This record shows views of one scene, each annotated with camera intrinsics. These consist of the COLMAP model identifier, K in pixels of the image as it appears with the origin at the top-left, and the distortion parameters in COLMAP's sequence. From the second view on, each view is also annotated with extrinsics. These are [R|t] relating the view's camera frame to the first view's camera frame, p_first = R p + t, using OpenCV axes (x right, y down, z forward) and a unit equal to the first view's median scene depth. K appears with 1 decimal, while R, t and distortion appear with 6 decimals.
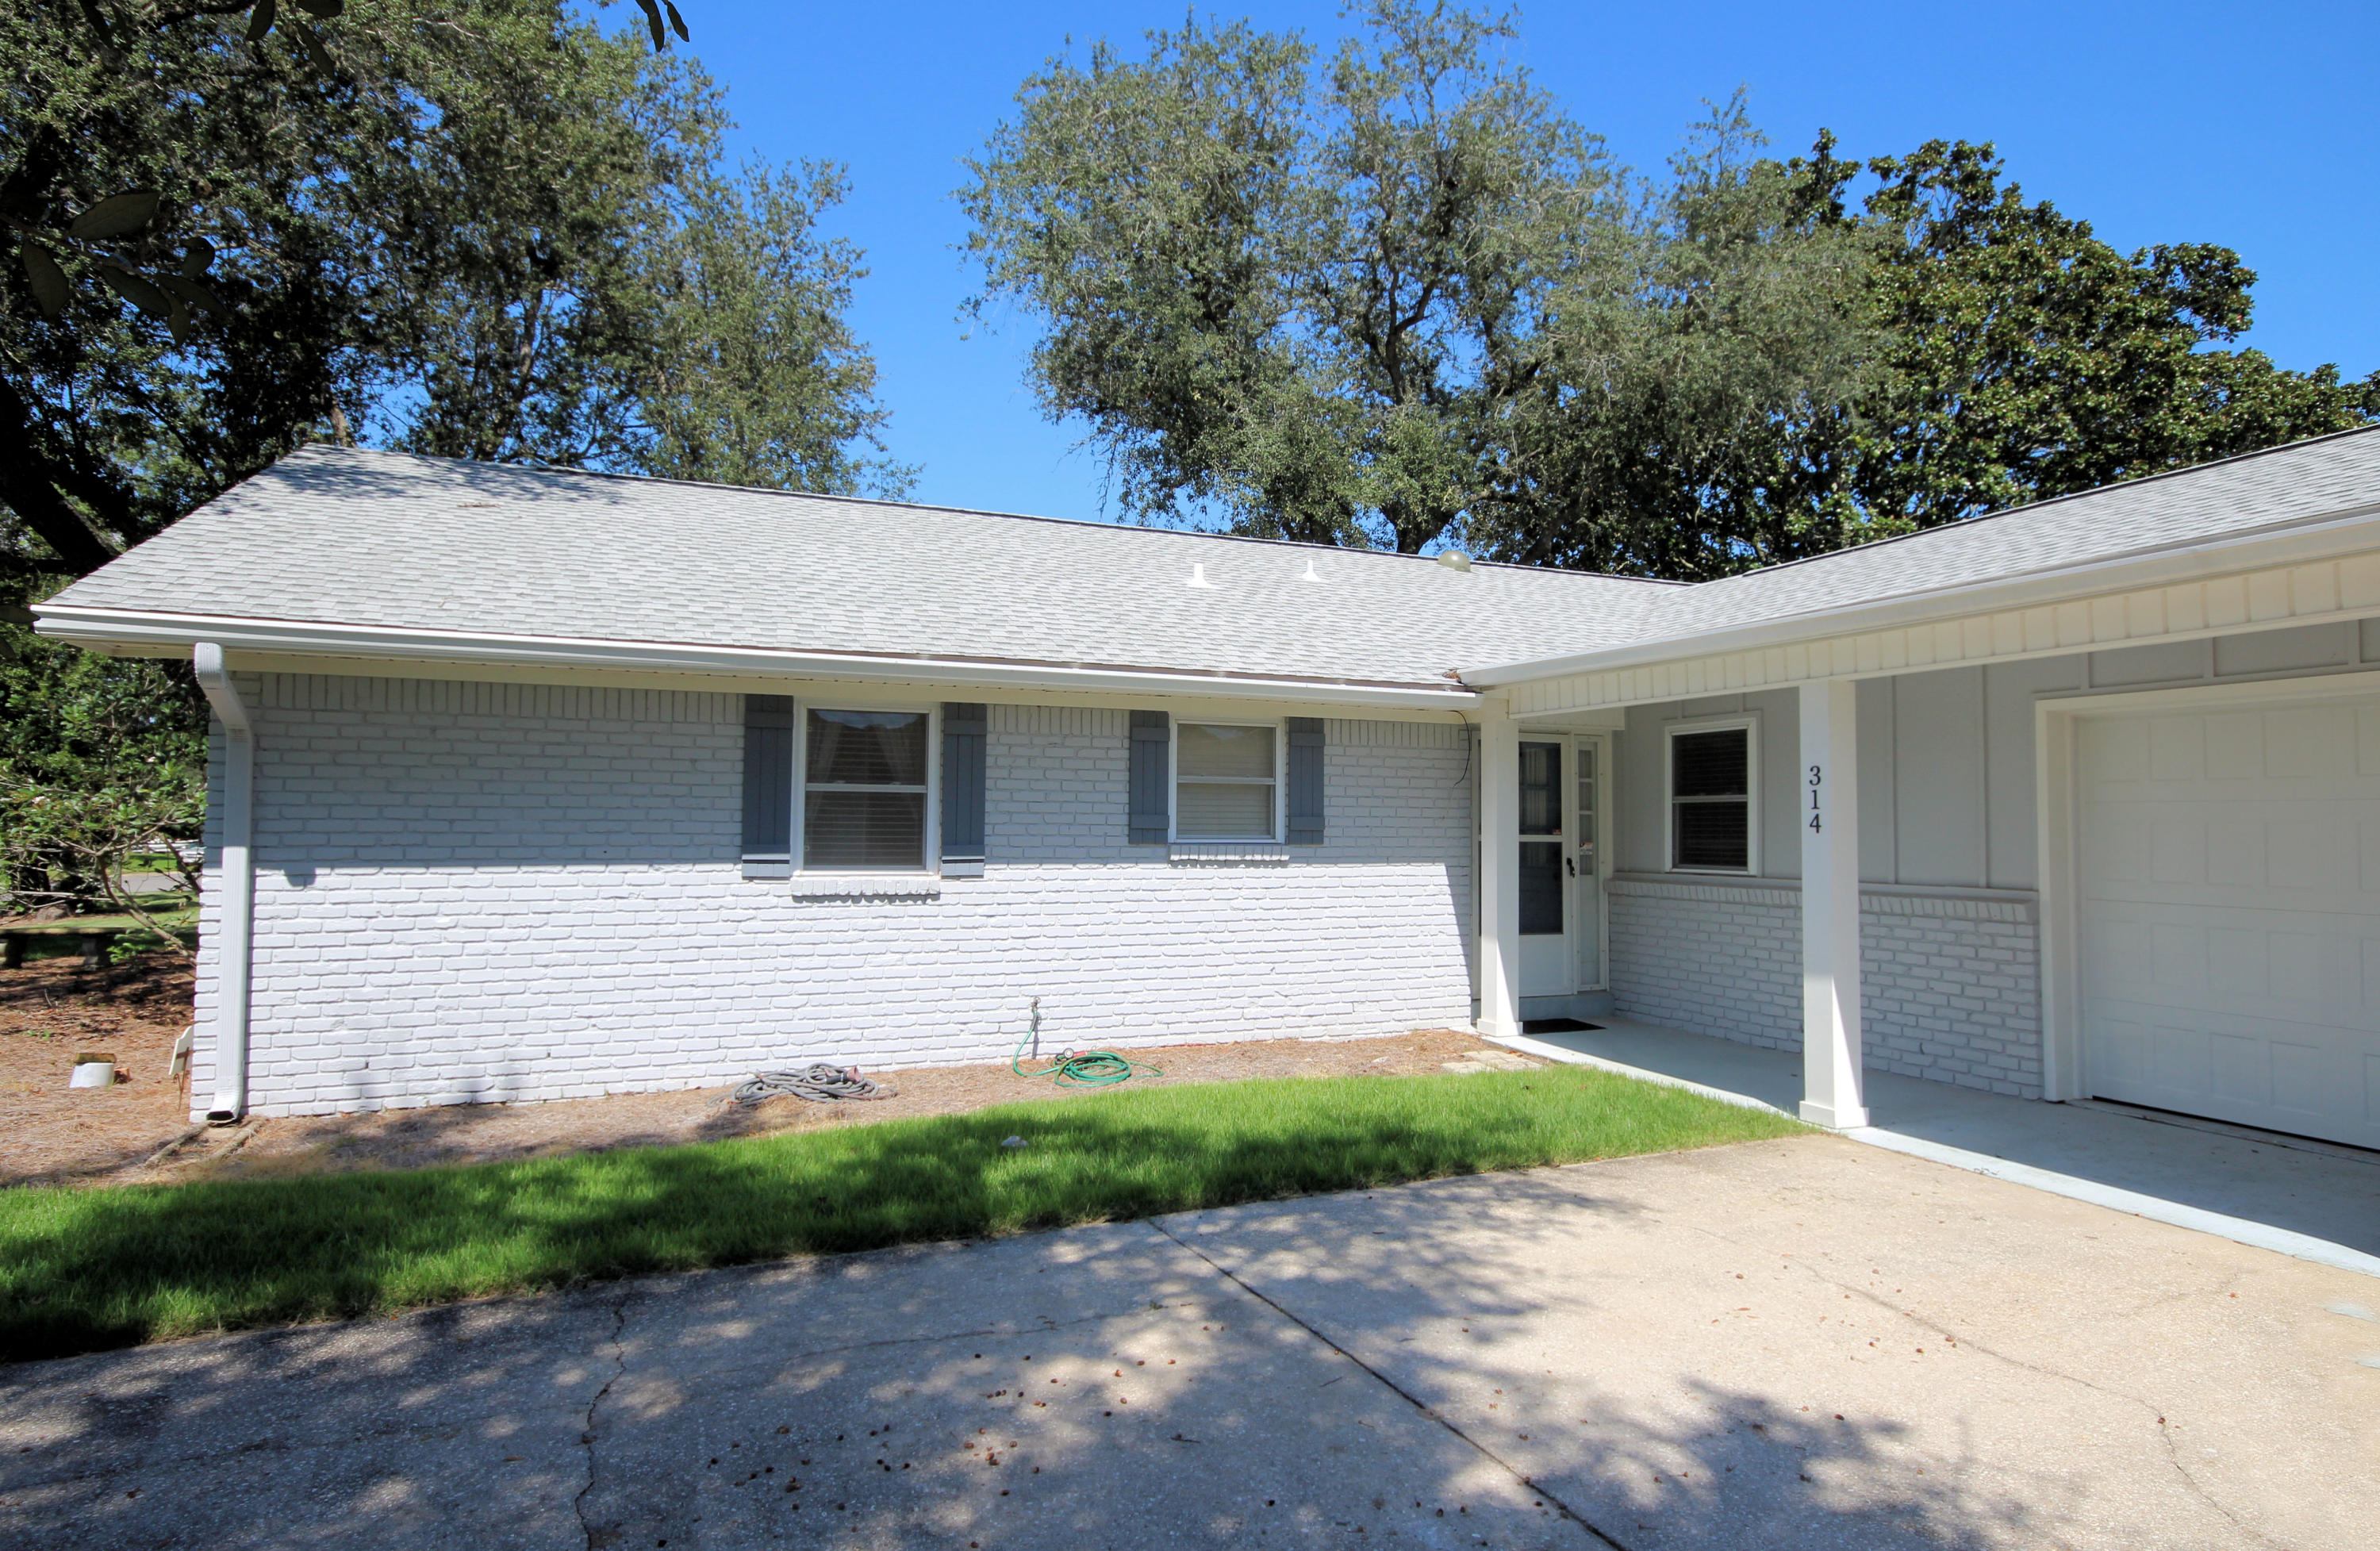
lens RADIAL K [[1342.8, 0, 1195.1], [0, 1342.8, 781.5], [0, 0, 1]] dist [-0.004204, -0.000788]
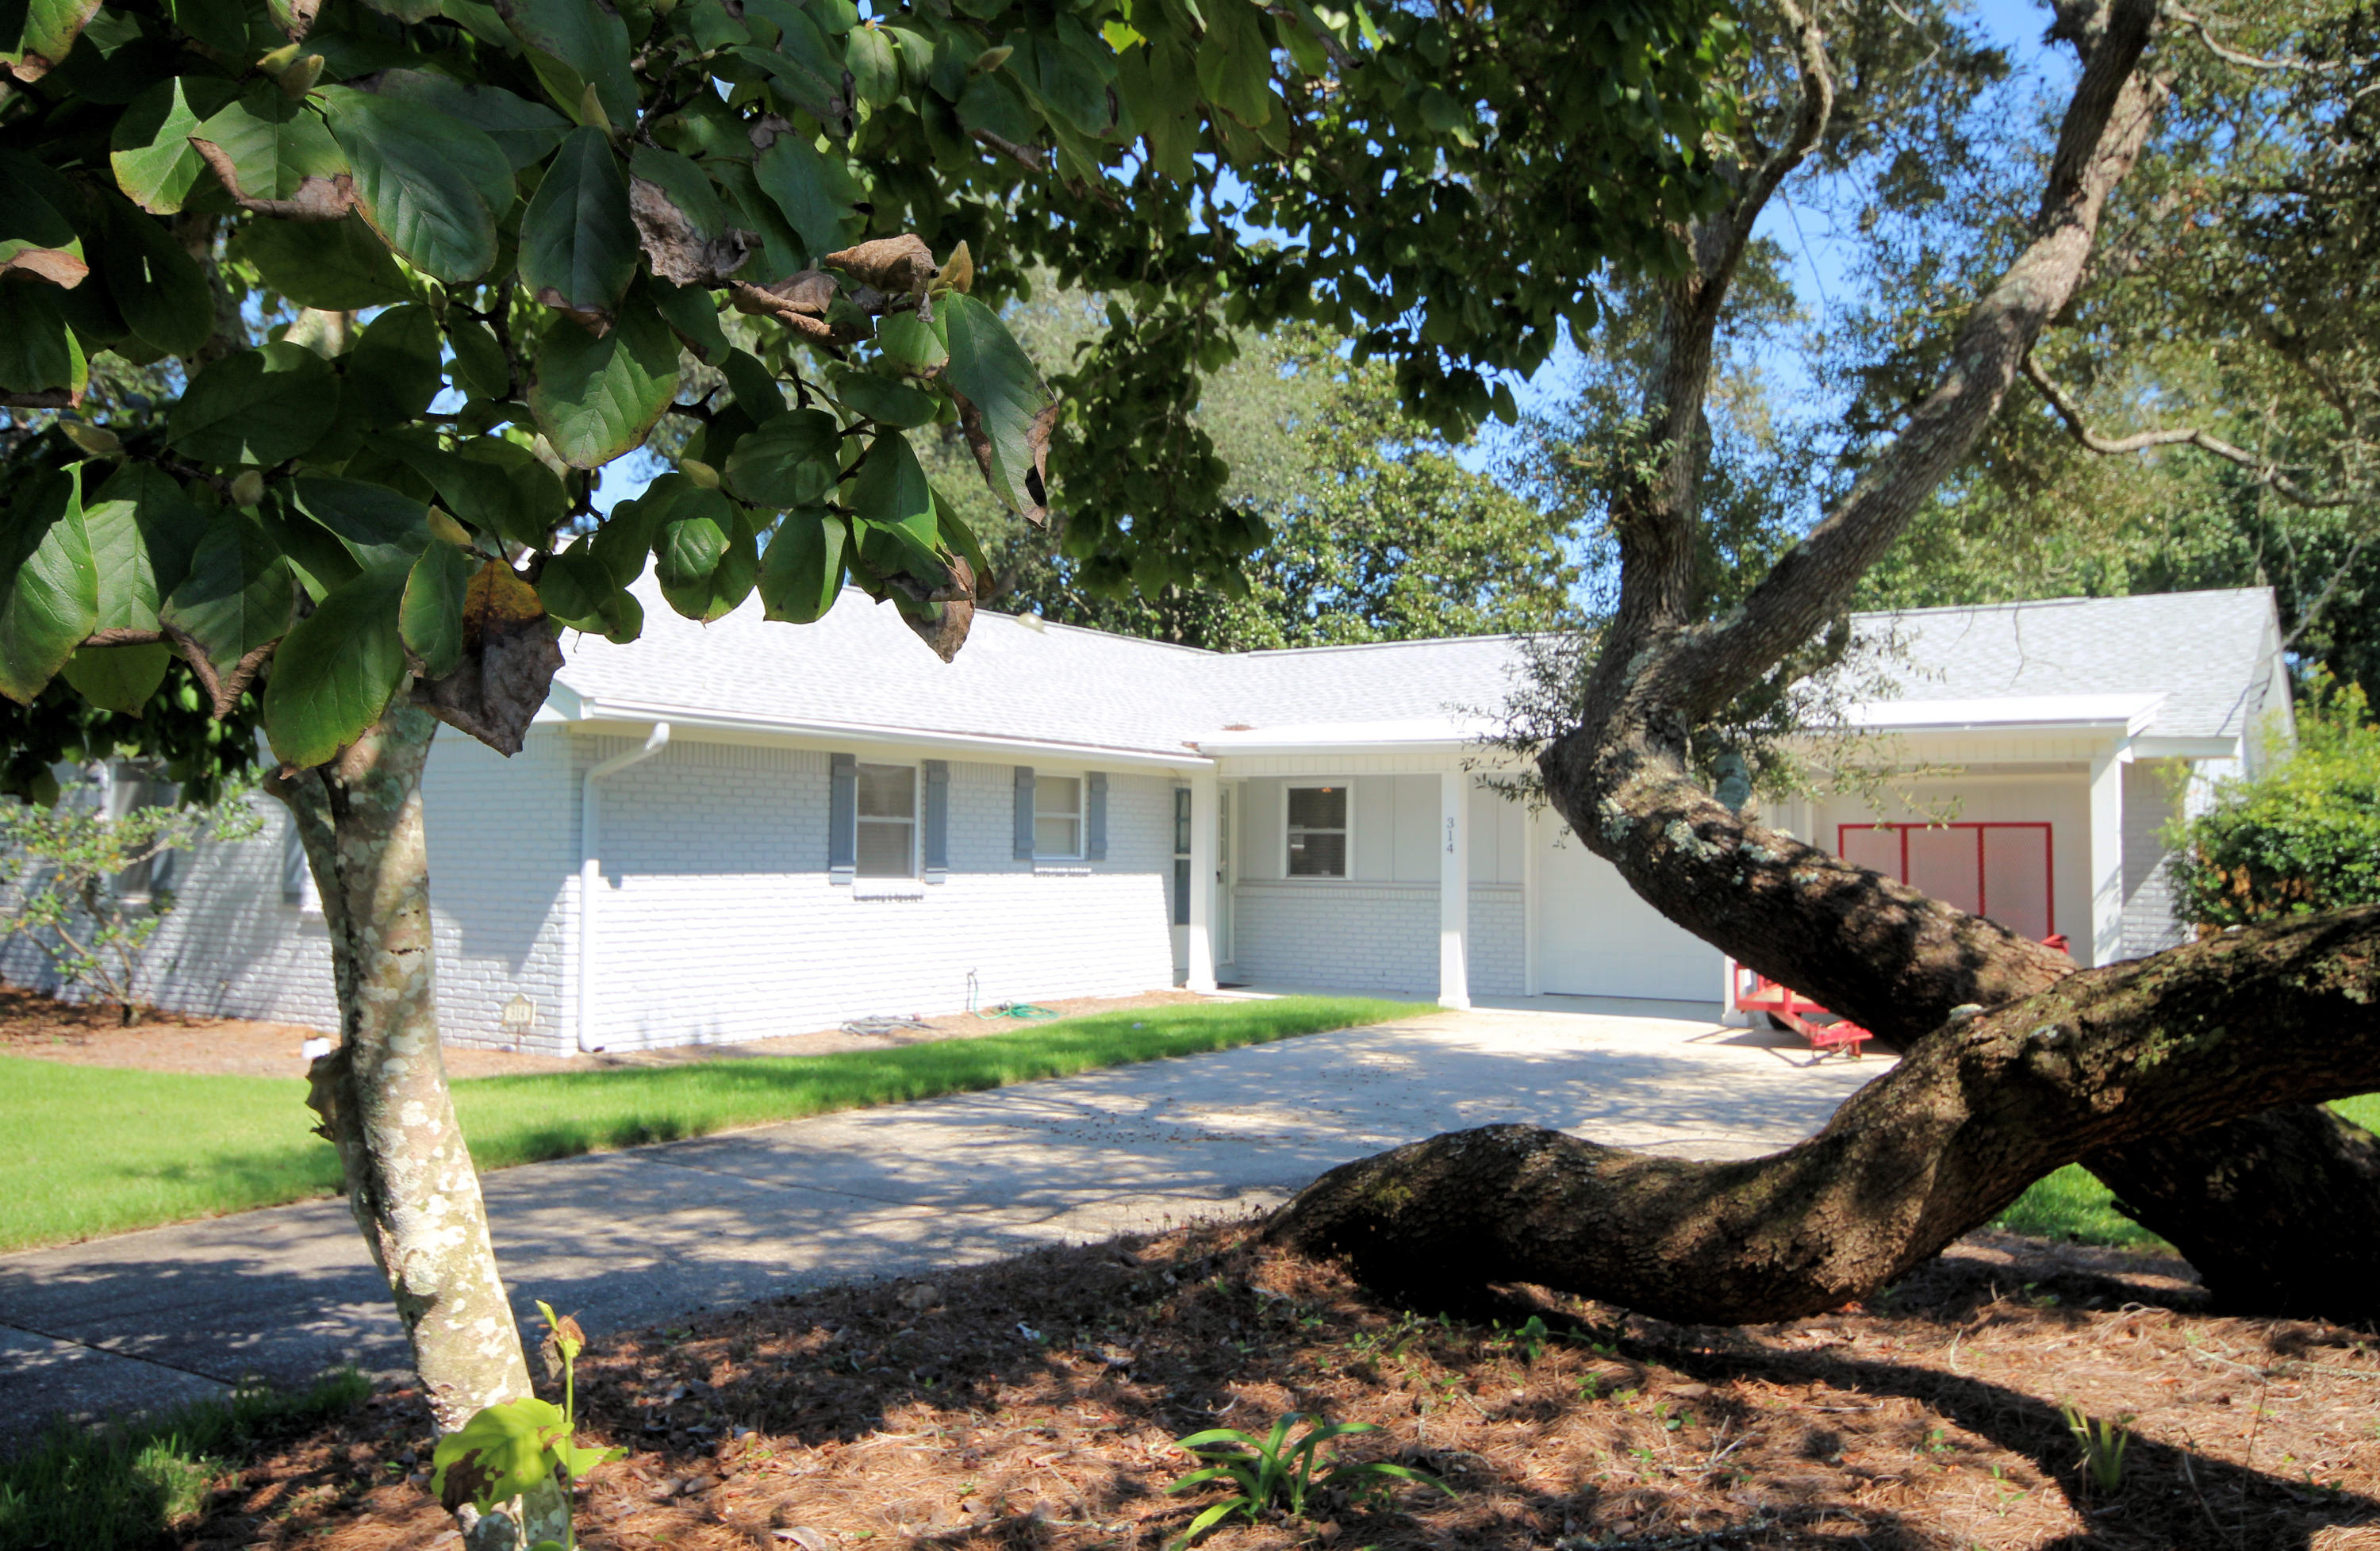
lens RADIAL K [[2004.7, 0, 1191.5], [0, 2004.7, 781.8], [0, 0, 1]] dist [0.004737, 0.002631]
pose [[0.822741, 0.023837, 0.567916, -1.148713], [-0.024678, 0.999676, -0.006208, -0.028992], [-0.567880, -0.008907, 0.823063, -0.886330]]
